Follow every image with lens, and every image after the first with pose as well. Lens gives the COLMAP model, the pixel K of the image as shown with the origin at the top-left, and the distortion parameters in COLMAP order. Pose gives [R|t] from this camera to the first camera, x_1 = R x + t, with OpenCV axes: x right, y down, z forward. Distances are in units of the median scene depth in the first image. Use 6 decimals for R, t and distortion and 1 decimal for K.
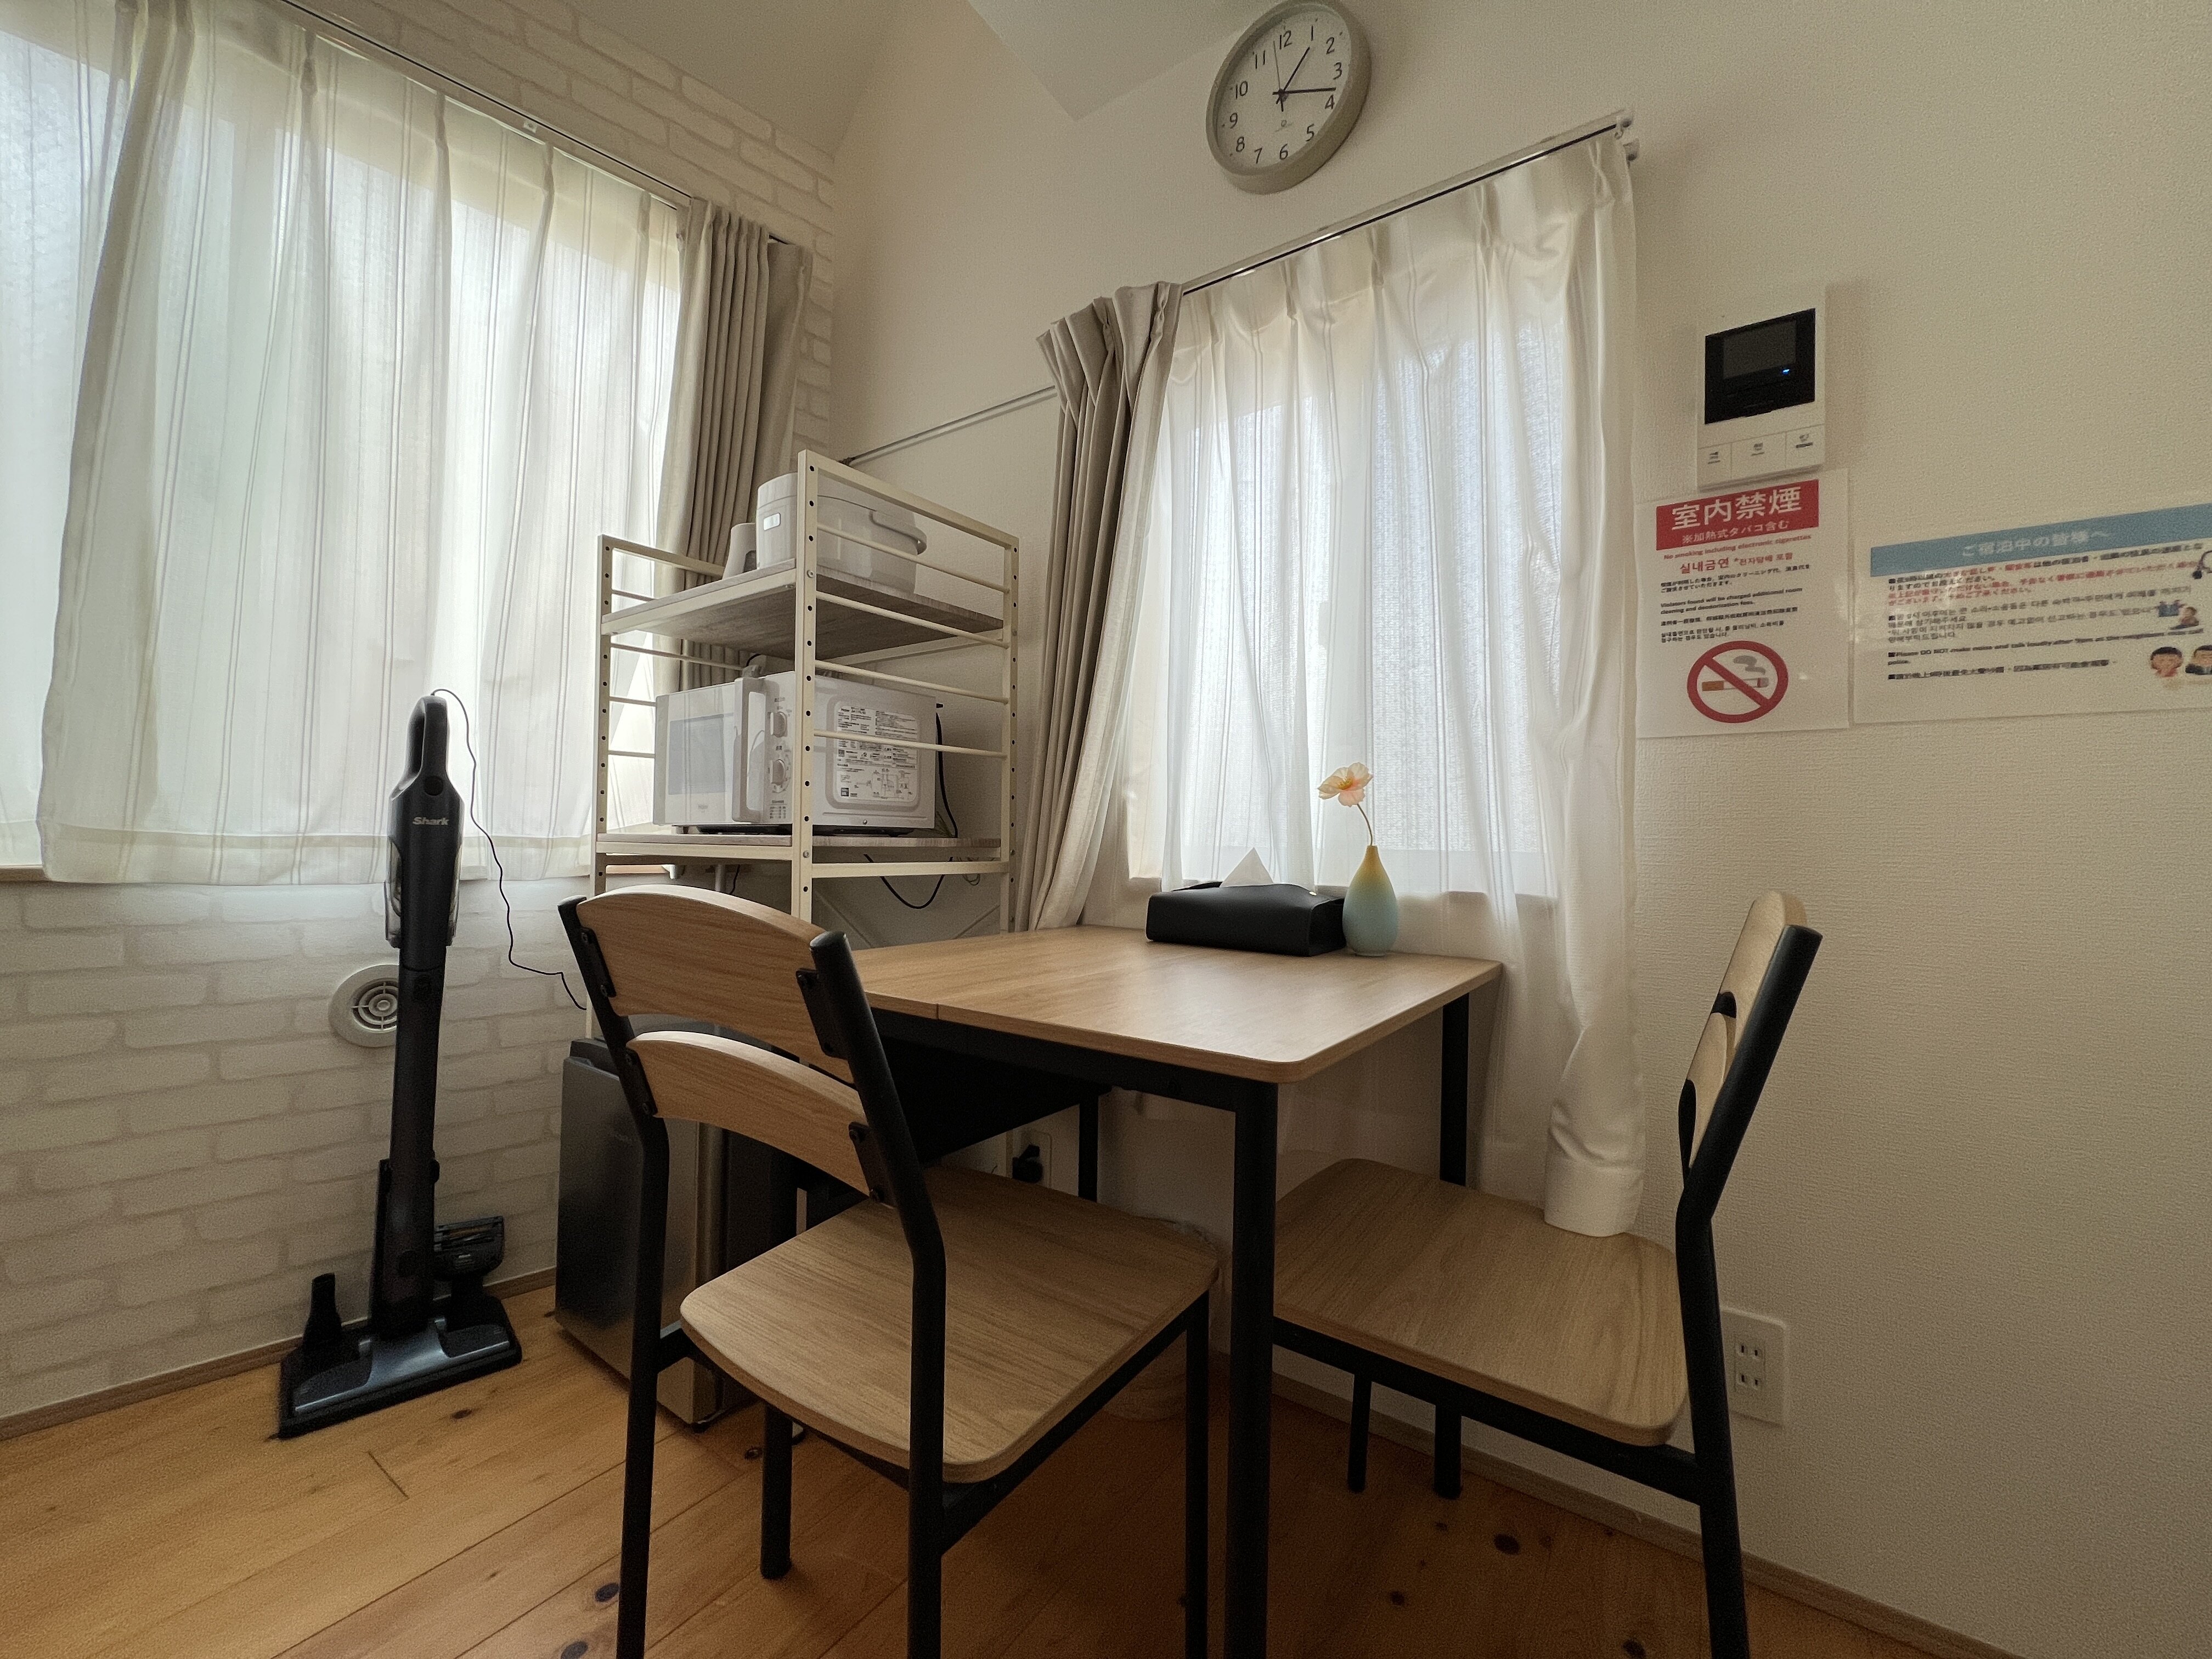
lens RADIAL K [[889.1, 0, 1106.8], [0, 889.1, 837.3], [0, 0, 1]] dist [-0.004806, 0.000137]
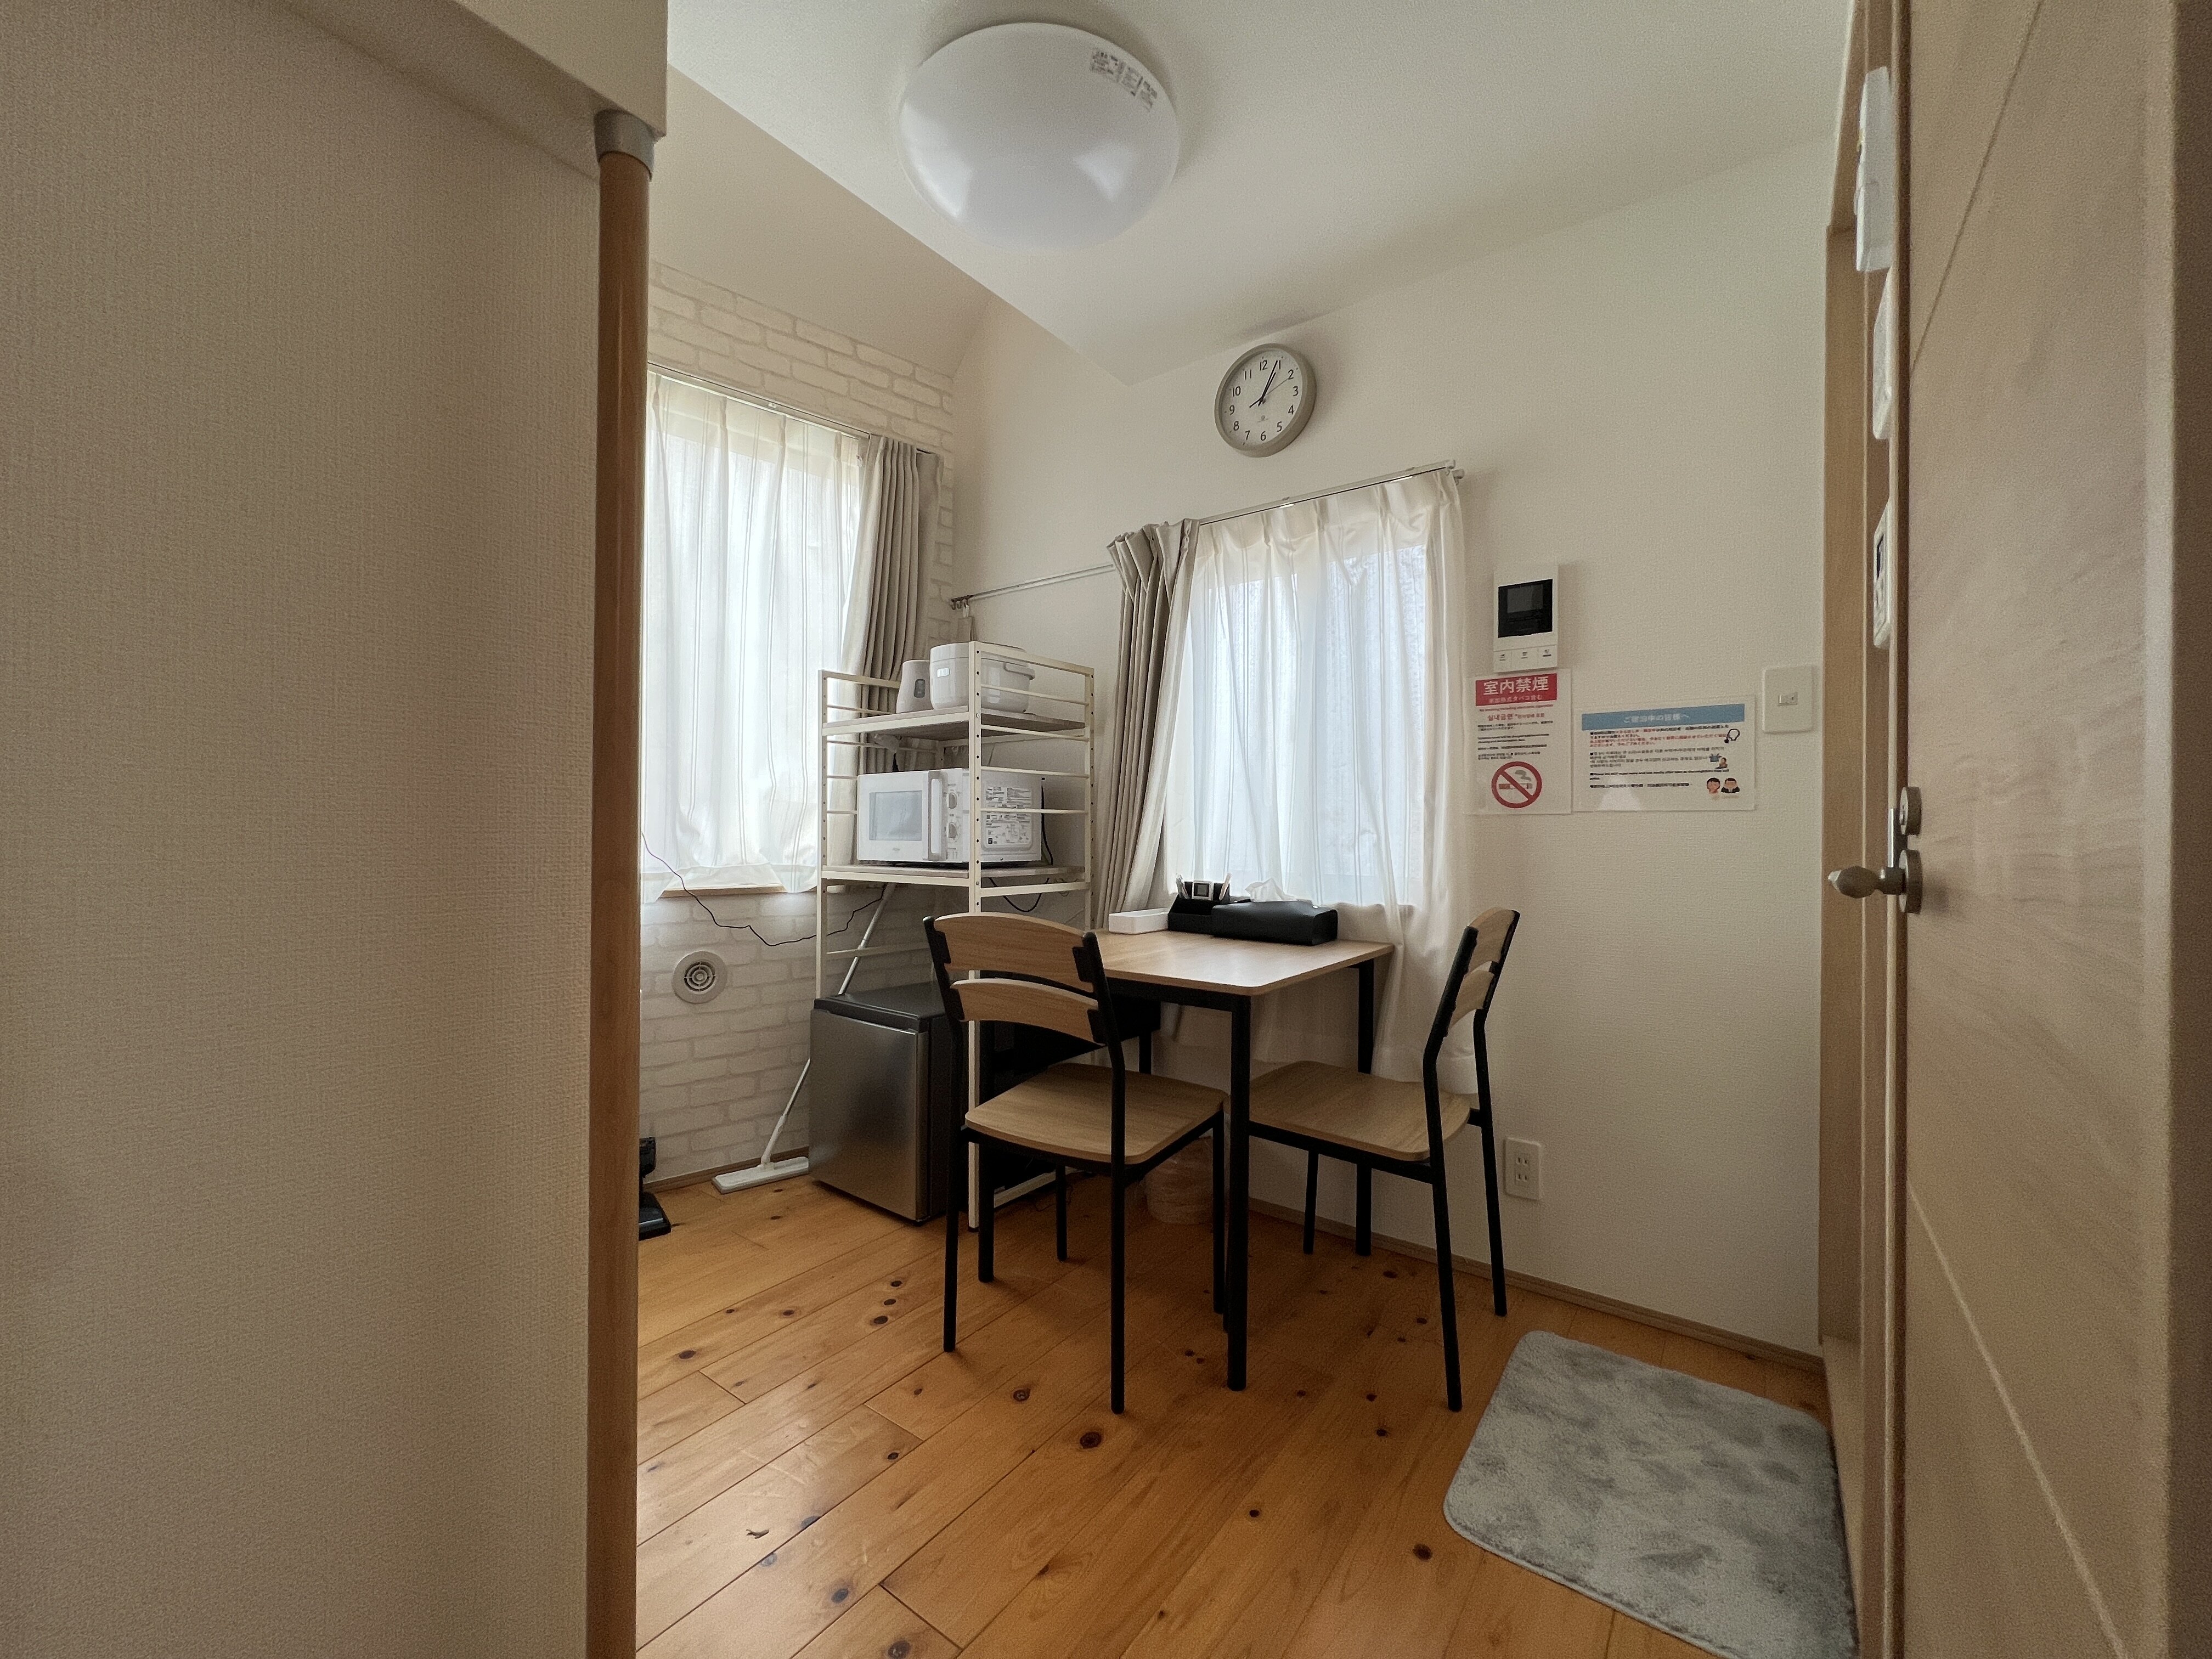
lens RADIAL K [[889.1, 0, 1112.4], [0, 889.1, 829.3], [0, 0, 1]] dist [-0.004806, 0.000137]
pose [[0.999642, -0.010041, -0.024801, -0.040366], [0.010138, 0.999941, 0.003780, -0.081479], [0.024762, -0.004030, 0.999685, -0.631721]]
